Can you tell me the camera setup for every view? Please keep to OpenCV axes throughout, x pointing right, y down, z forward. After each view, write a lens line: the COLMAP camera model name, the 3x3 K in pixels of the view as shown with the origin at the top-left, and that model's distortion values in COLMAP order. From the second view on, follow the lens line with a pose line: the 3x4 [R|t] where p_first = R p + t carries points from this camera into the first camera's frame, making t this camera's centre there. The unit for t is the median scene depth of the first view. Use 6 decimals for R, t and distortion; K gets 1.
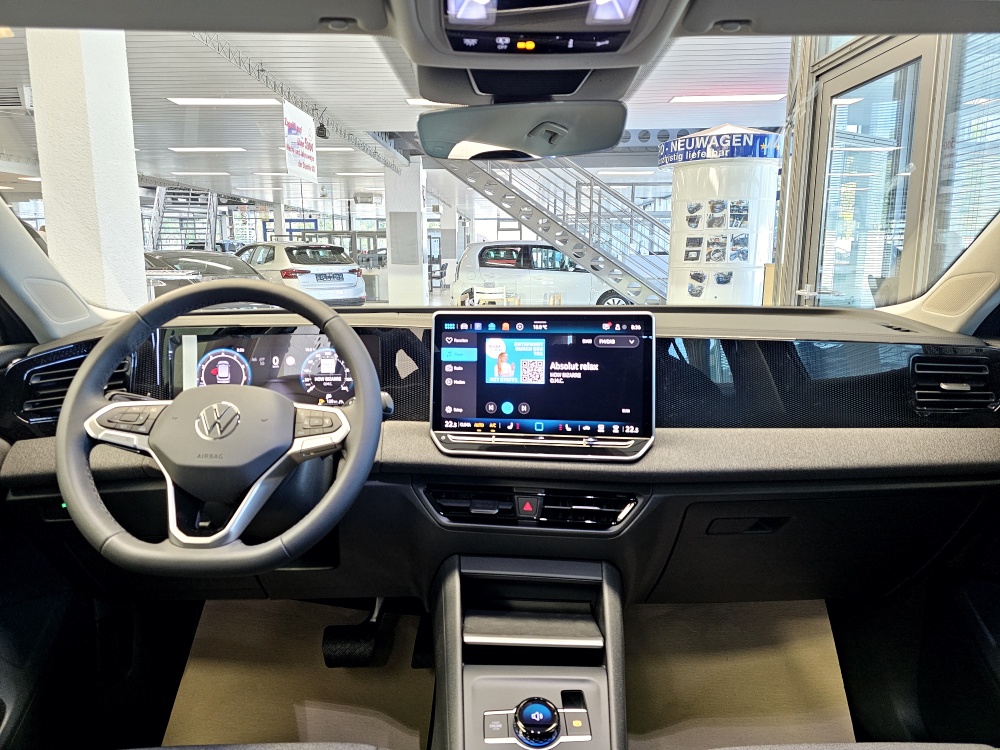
lens RADIAL K [[665.5, 0, 495.6], [0, 665.5, 364.8], [0, 0, 1]] dist [0.082910, -0.091268]
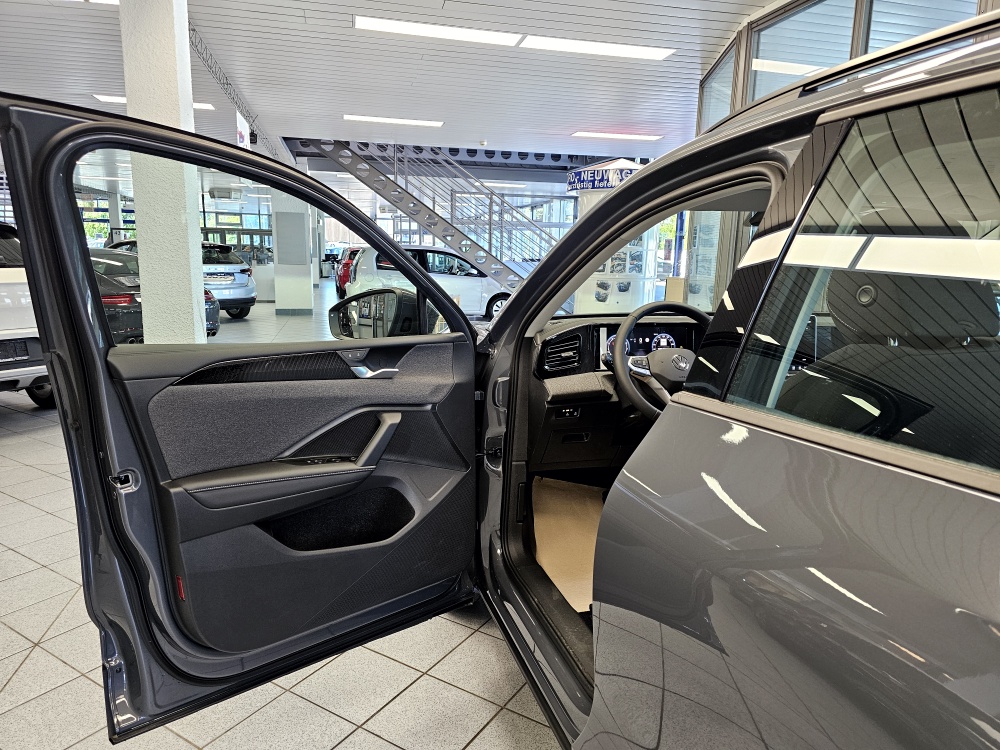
lens RADIAL K [[670.2, 0, 502.4], [0, 670.2, 400.1], [0, 0, 1]] dist [0.009107, 0.000236]
pose [[0.965607, -0.028072, 0.258487, -1.266316], [0.015086, 0.998529, 0.052087, 0.064032], [-0.259569, -0.046396, 0.964610, -0.858152]]
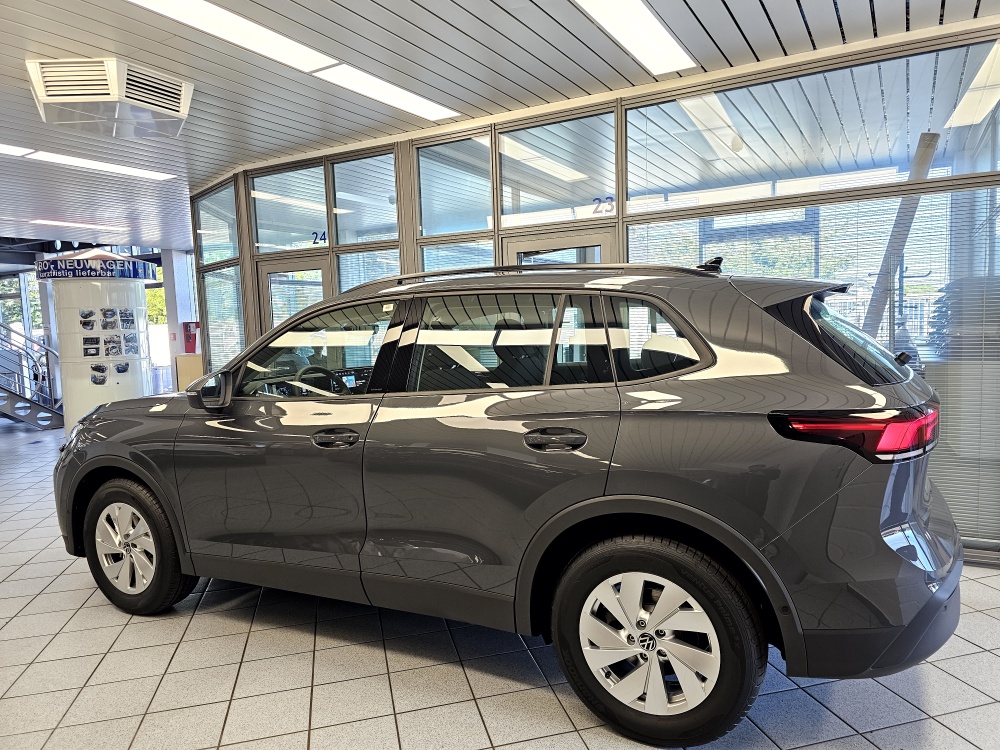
lens RADIAL K [[671.3, 0, 505.9], [0, 671.3, 370.3], [0, 0, 1]] dist [0.073295, -0.083943]
pose [[0.472024, -0.076564, 0.878255, -2.930558], [0.179181, 0.983760, -0.010540, 0.129614], [-0.863185, 0.162341, 0.478077, -1.619464]]
